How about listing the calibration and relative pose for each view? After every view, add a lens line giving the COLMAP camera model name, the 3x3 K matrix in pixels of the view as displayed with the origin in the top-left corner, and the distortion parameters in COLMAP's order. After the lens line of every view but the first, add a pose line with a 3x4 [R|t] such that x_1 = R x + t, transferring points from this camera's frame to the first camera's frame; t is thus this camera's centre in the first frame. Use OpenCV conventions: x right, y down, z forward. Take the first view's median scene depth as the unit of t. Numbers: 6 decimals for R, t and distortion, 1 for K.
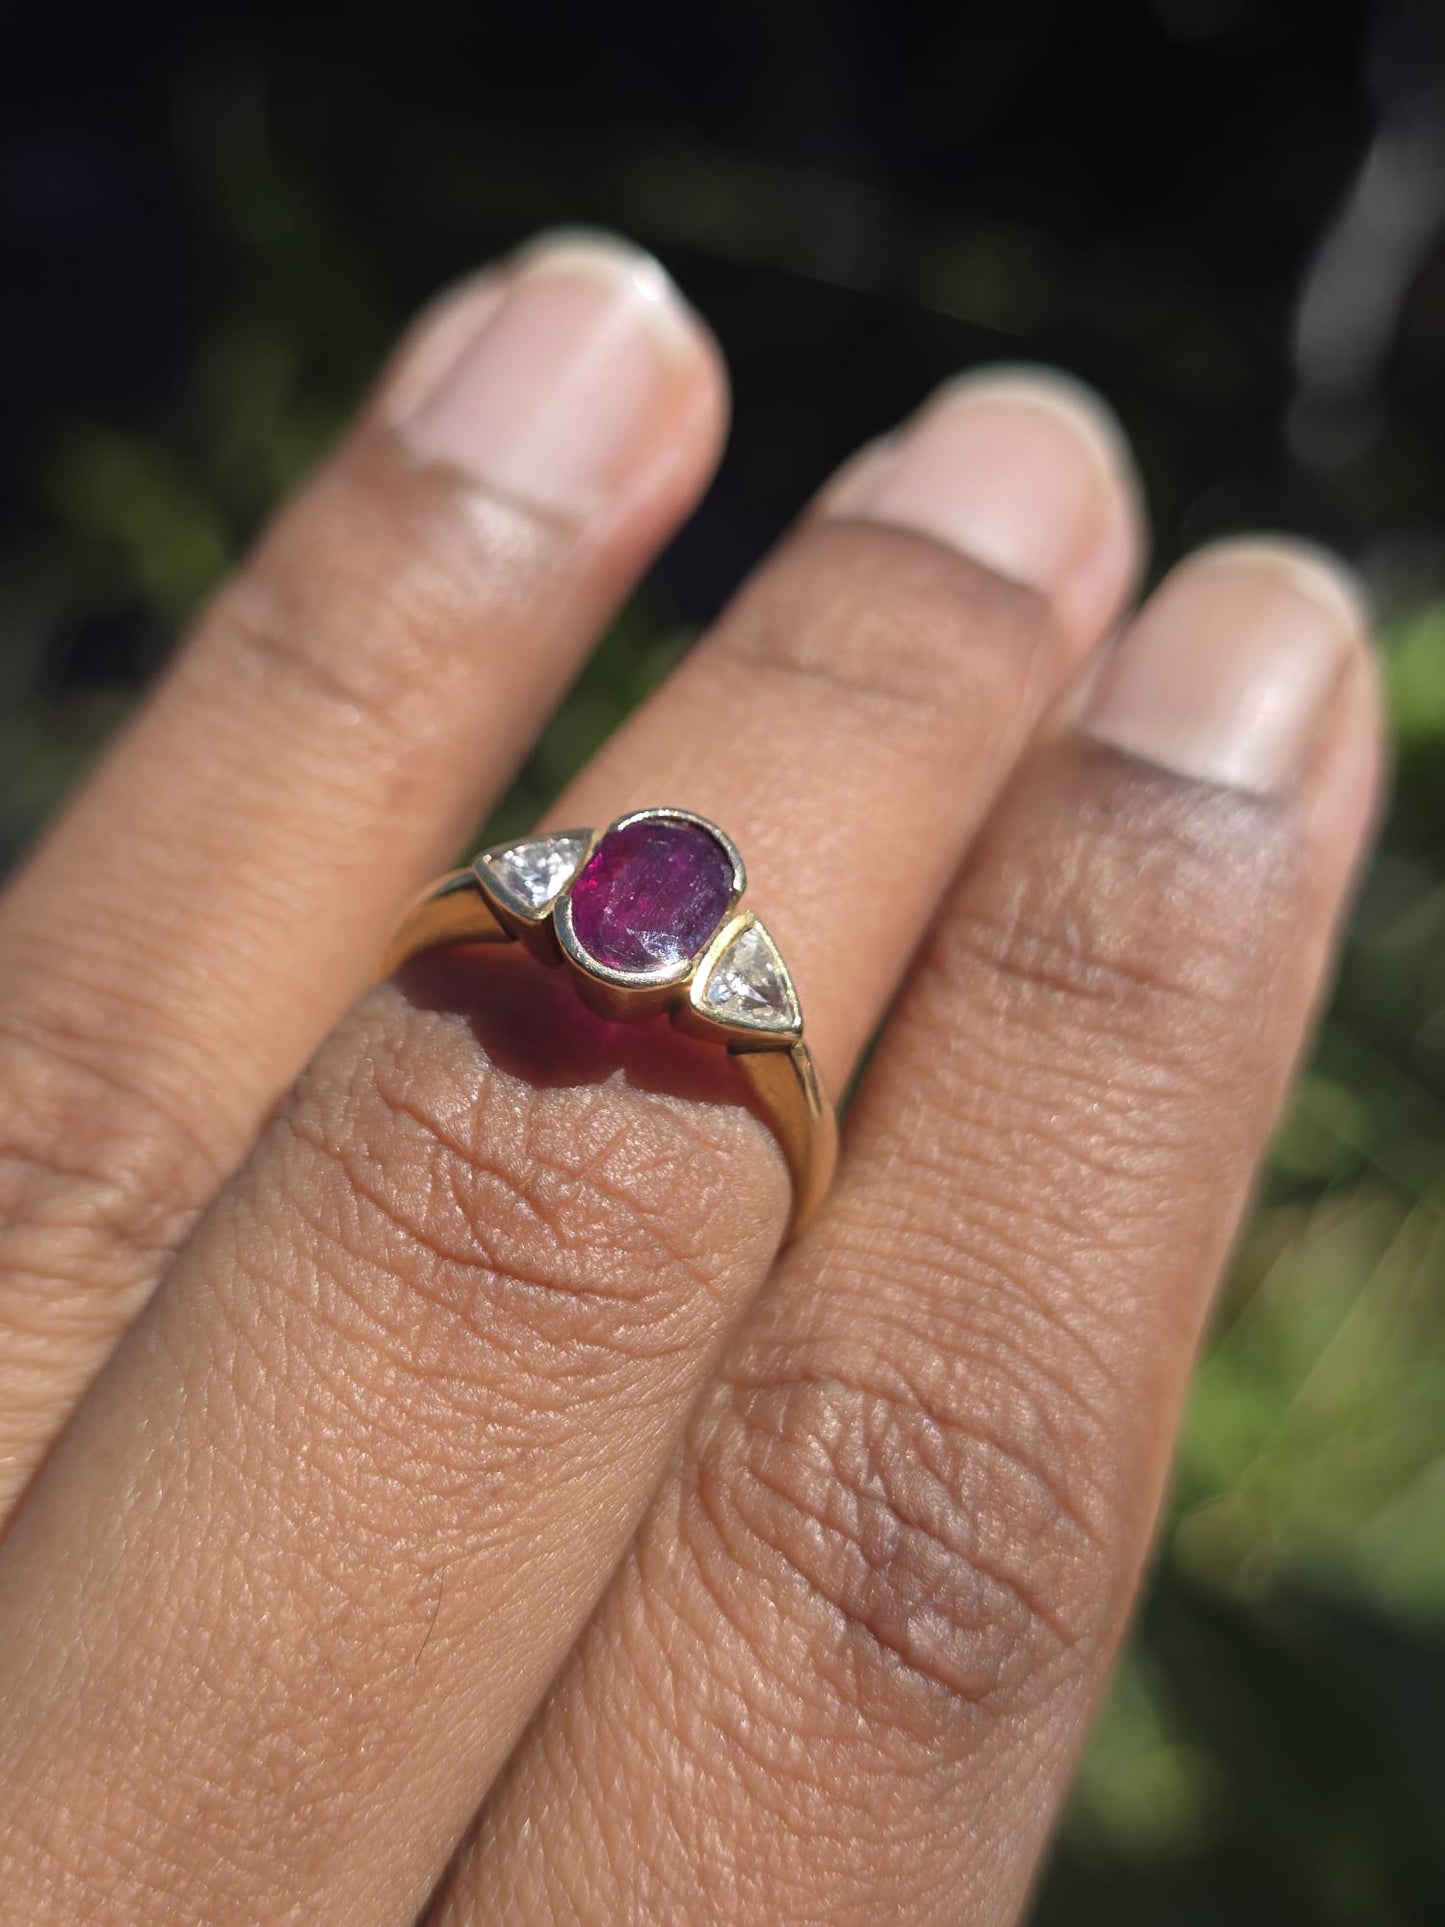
lens RADIAL K [[2184.2, 0, 722.5], [0, 2184.2, 963.5], [0, 0, 1]] dist [-0.111564, -0.083371]
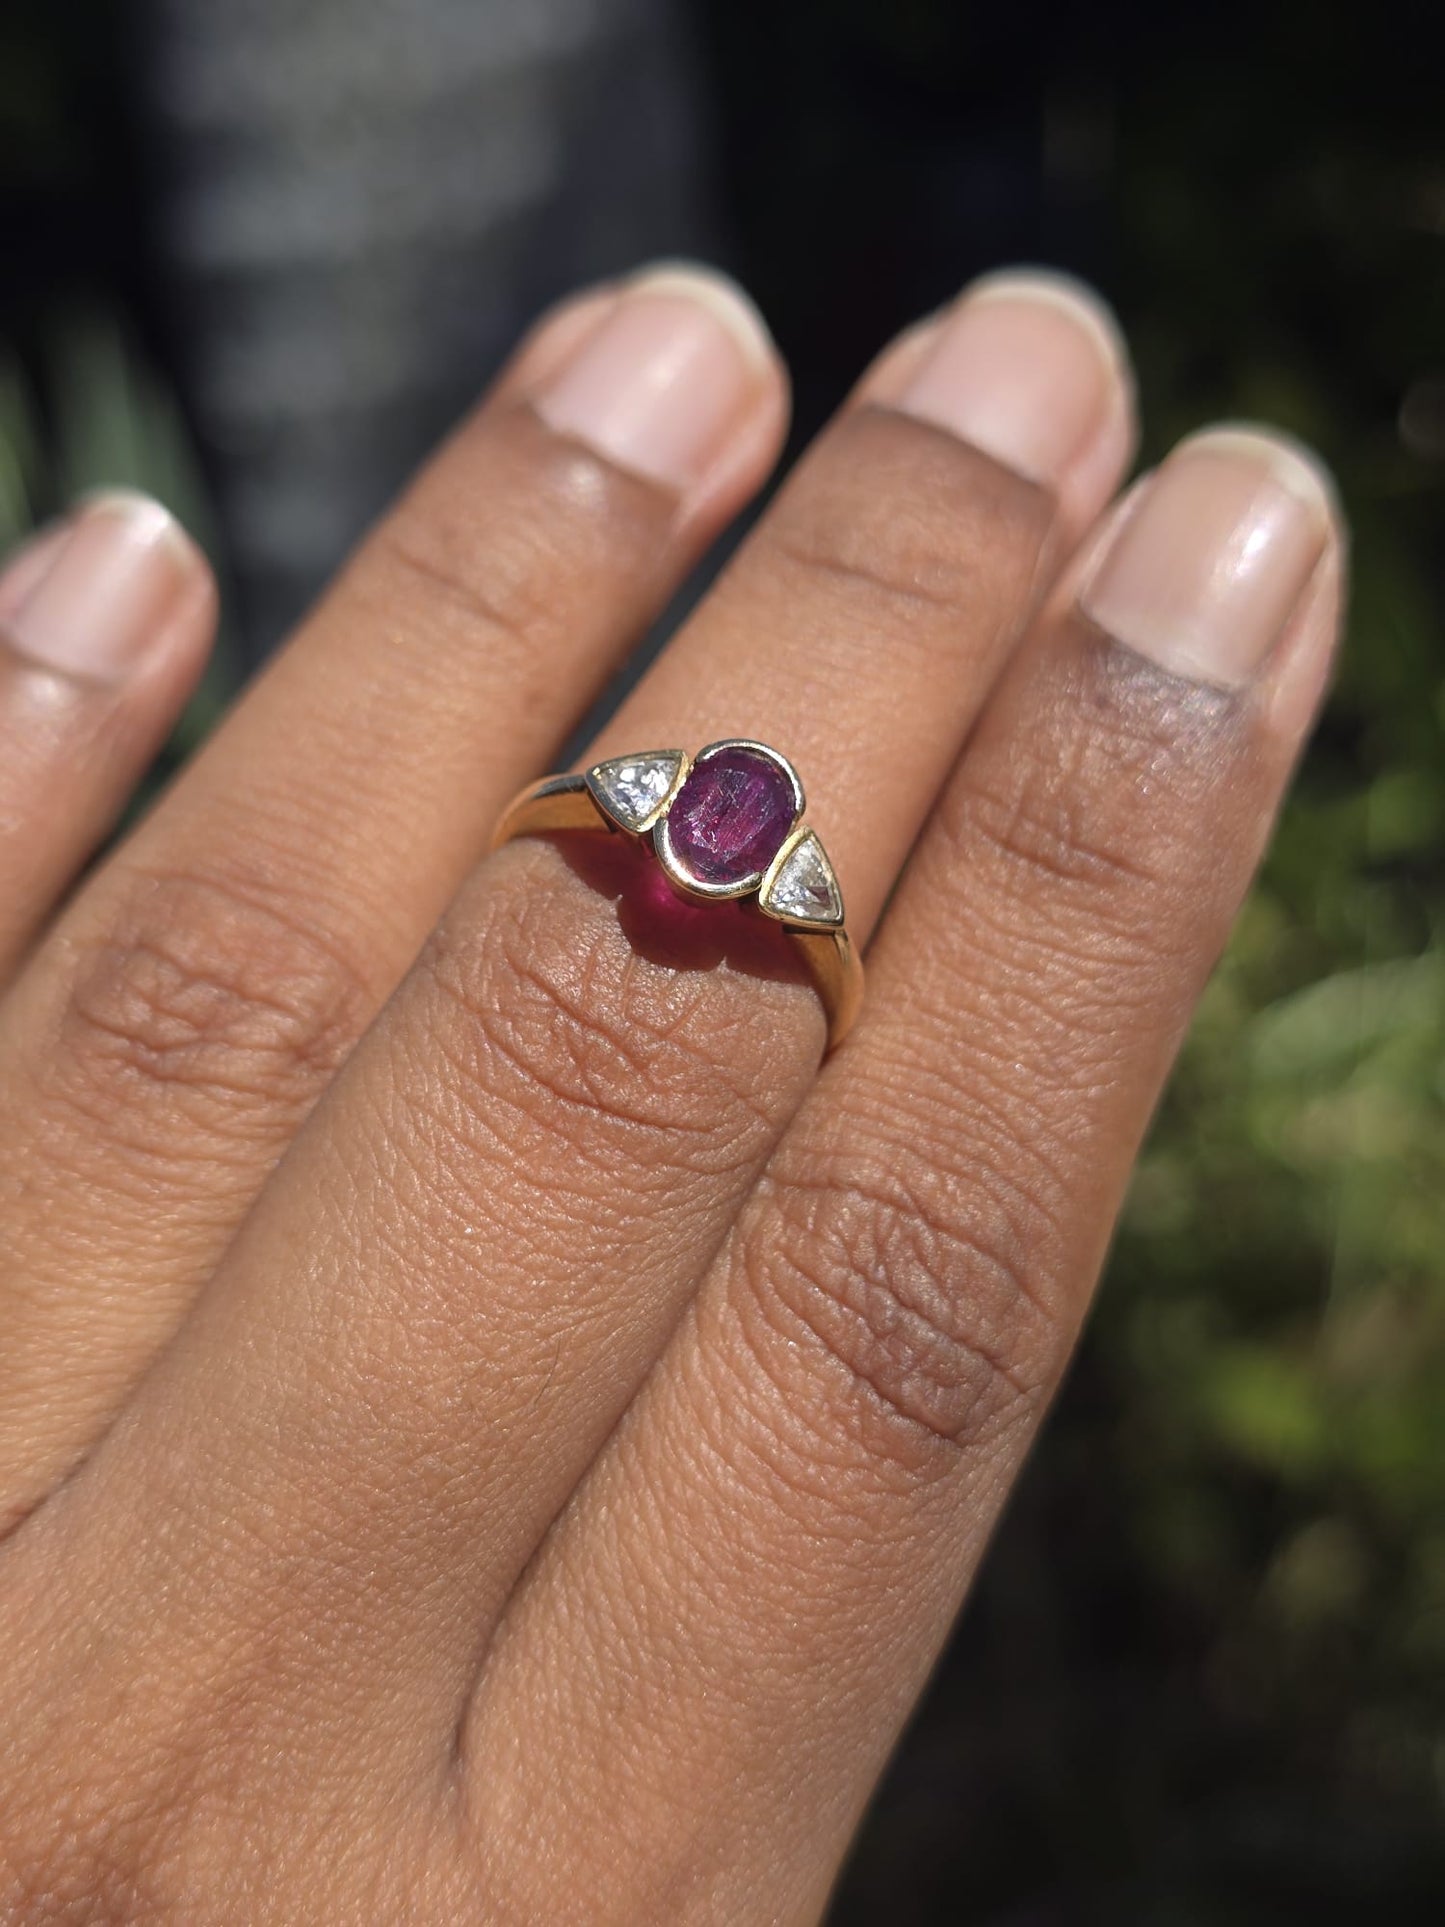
lens RADIAL K [[2184.2, 0, 722.5], [0, 2184.2, 963.5], [0, 0, 1]] dist [-0.111564, -0.083371]
pose [[0.998901, 0.044059, 0.015968, -0.054417], [-0.046424, 0.976869, 0.208740, -0.212402], [-0.006402, -0.209252, 0.977841, -0.244947]]
